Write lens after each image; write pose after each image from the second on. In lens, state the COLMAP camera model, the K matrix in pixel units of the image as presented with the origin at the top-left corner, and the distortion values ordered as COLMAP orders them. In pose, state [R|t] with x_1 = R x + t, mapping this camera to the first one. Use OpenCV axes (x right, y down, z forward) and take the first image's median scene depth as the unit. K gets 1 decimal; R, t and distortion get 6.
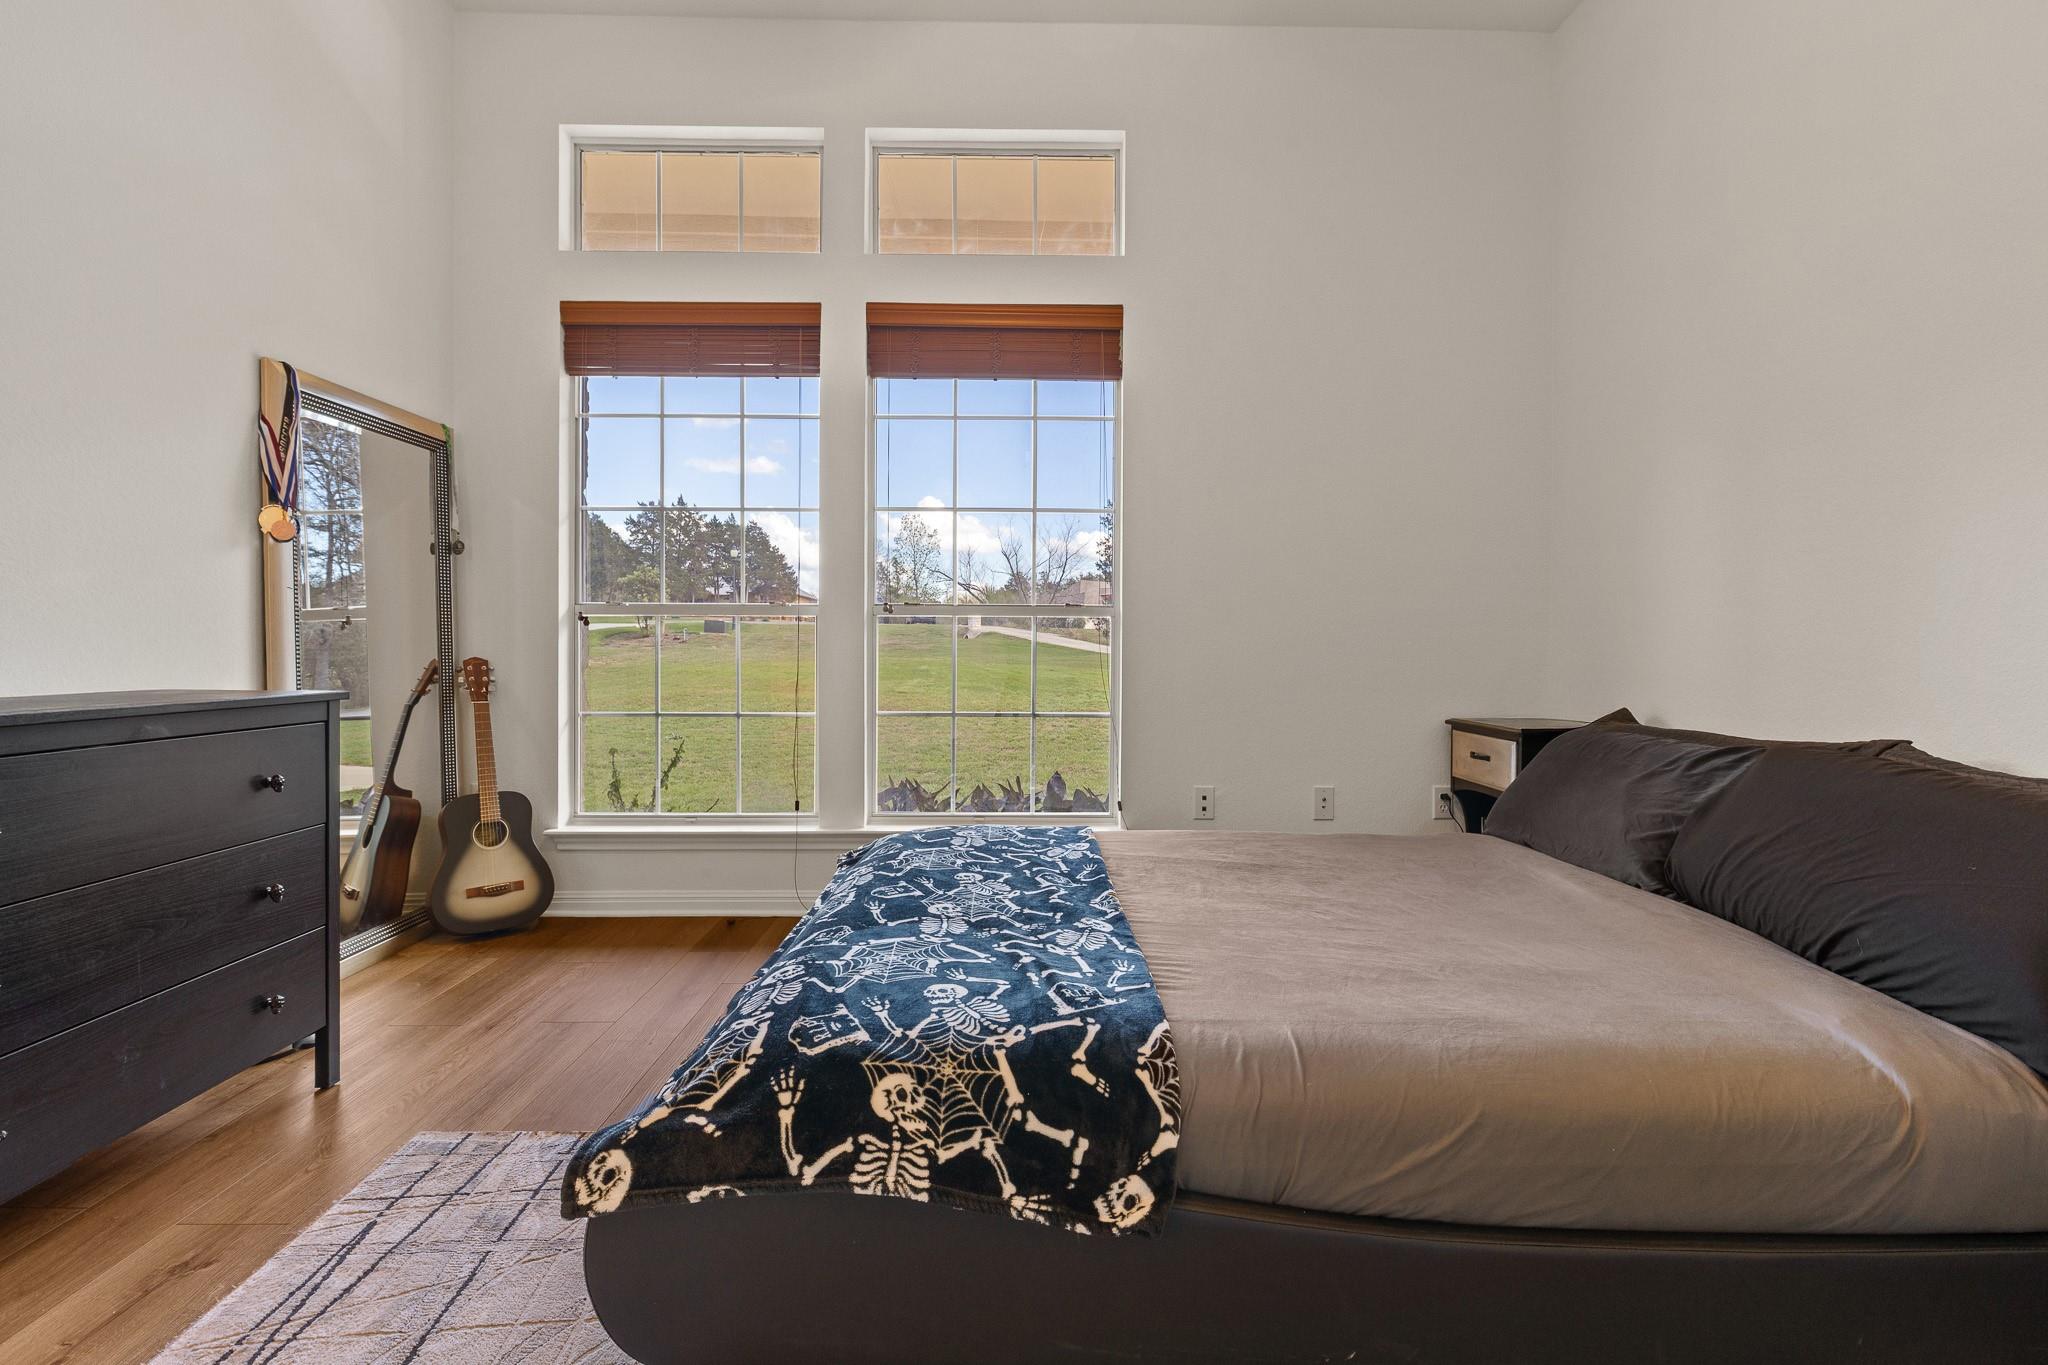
lens RADIAL K [[919.4, 0, 1037.0], [0, 919.4, 668.2], [0, 0, 1]] dist [-0.004715, -0.000853]
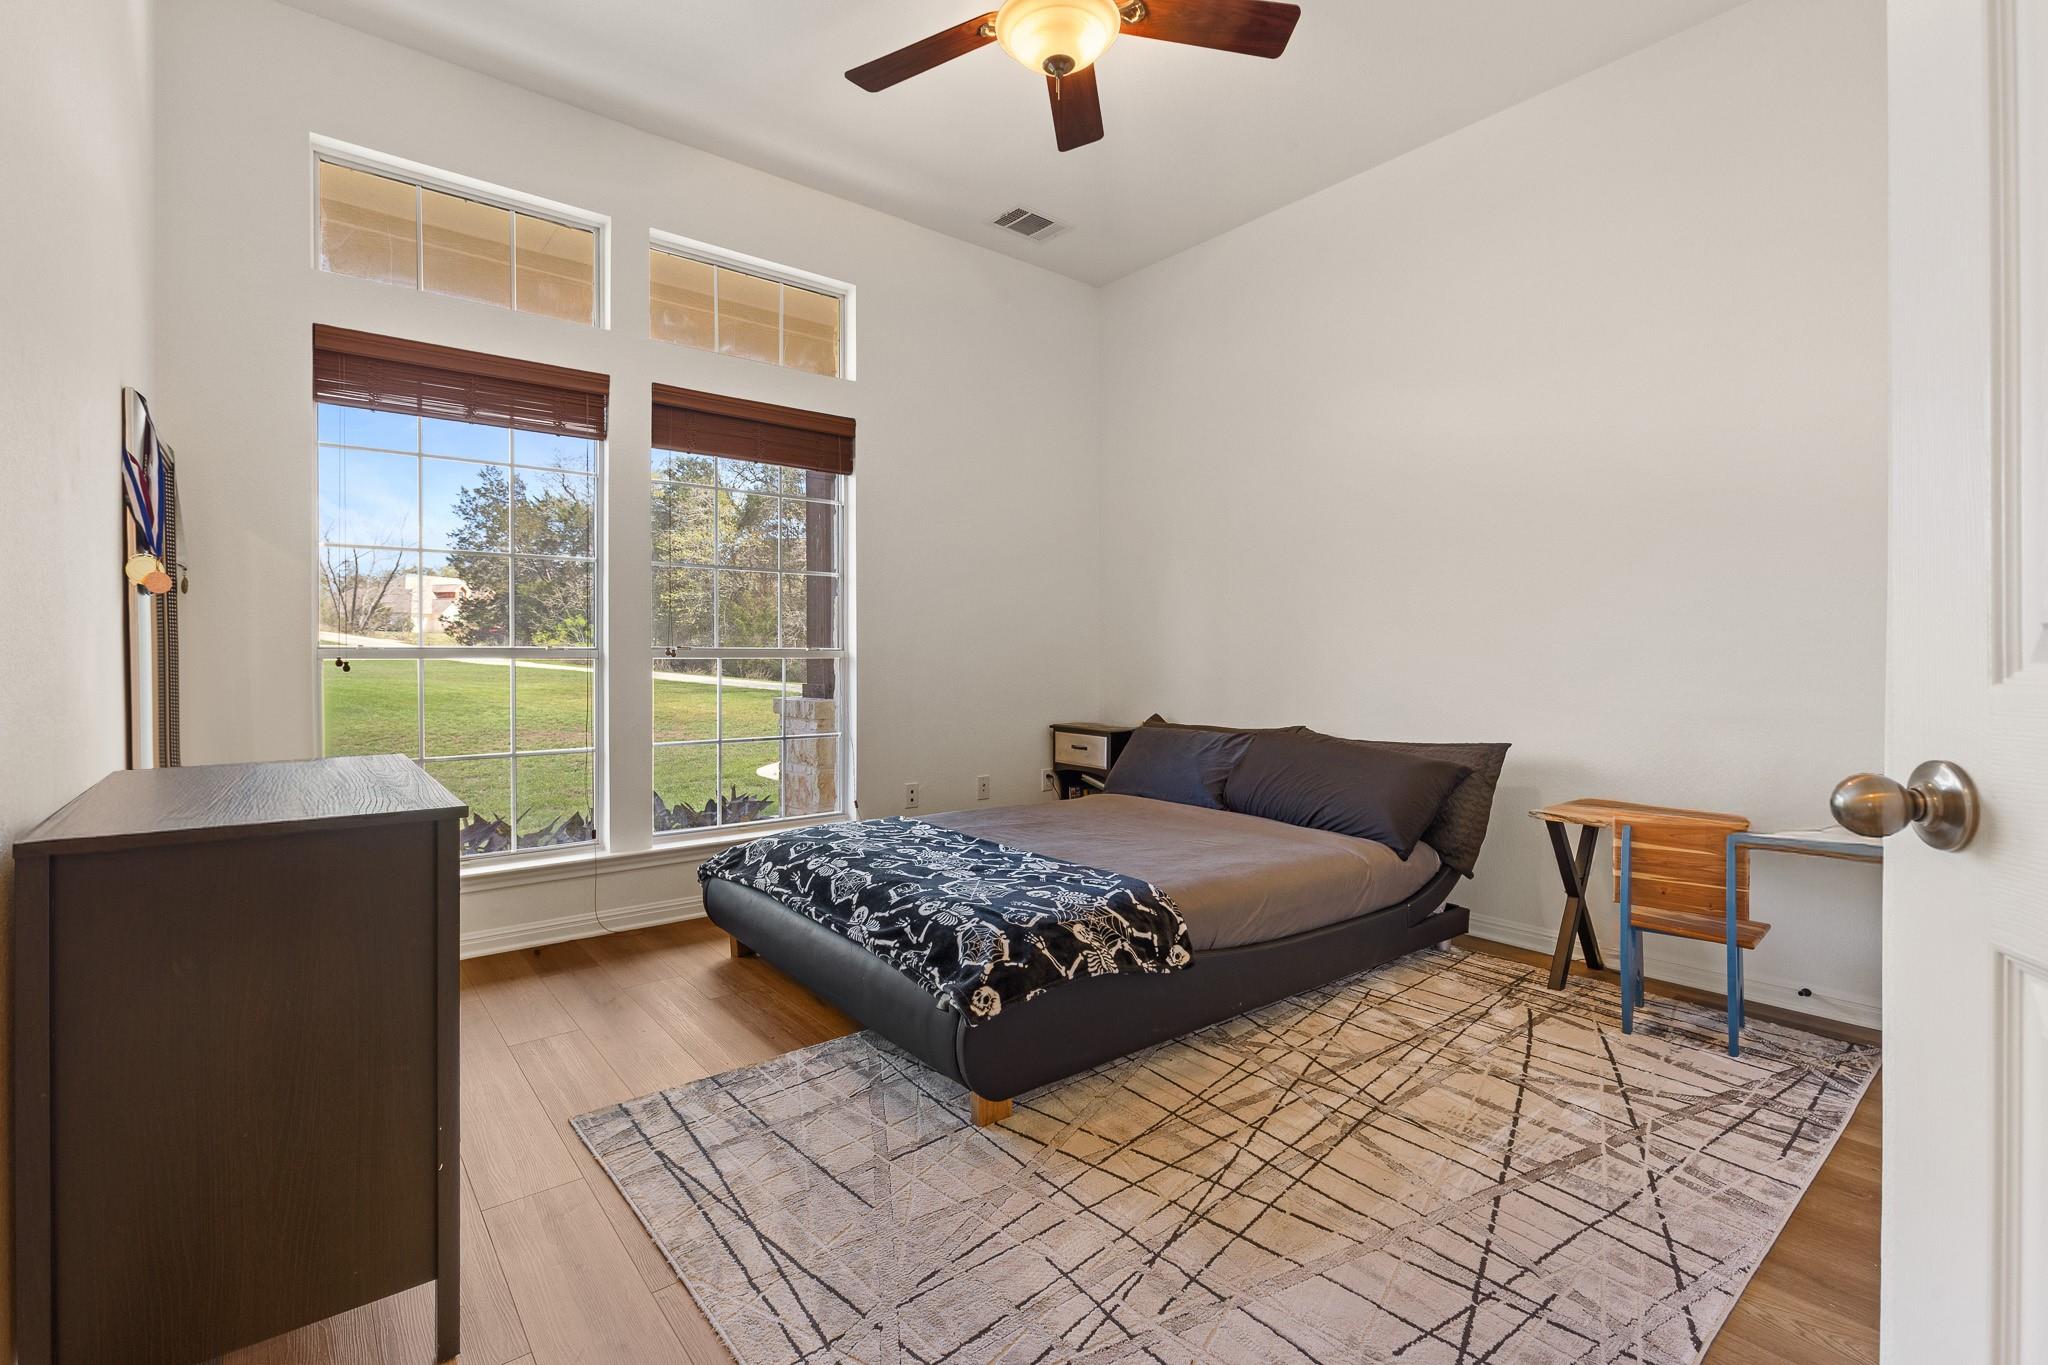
lens RADIAL K [[919.4, 0, 1034.7], [0, 919.4, 673.2], [0, 0, 1]] dist [-0.004715, -0.000853]
pose [[0.784536, -0.015772, 0.619883, -0.841767], [0.015460, 0.999863, 0.005873, -0.063118], [-0.619891, 0.004976, 0.784672, -0.286717]]
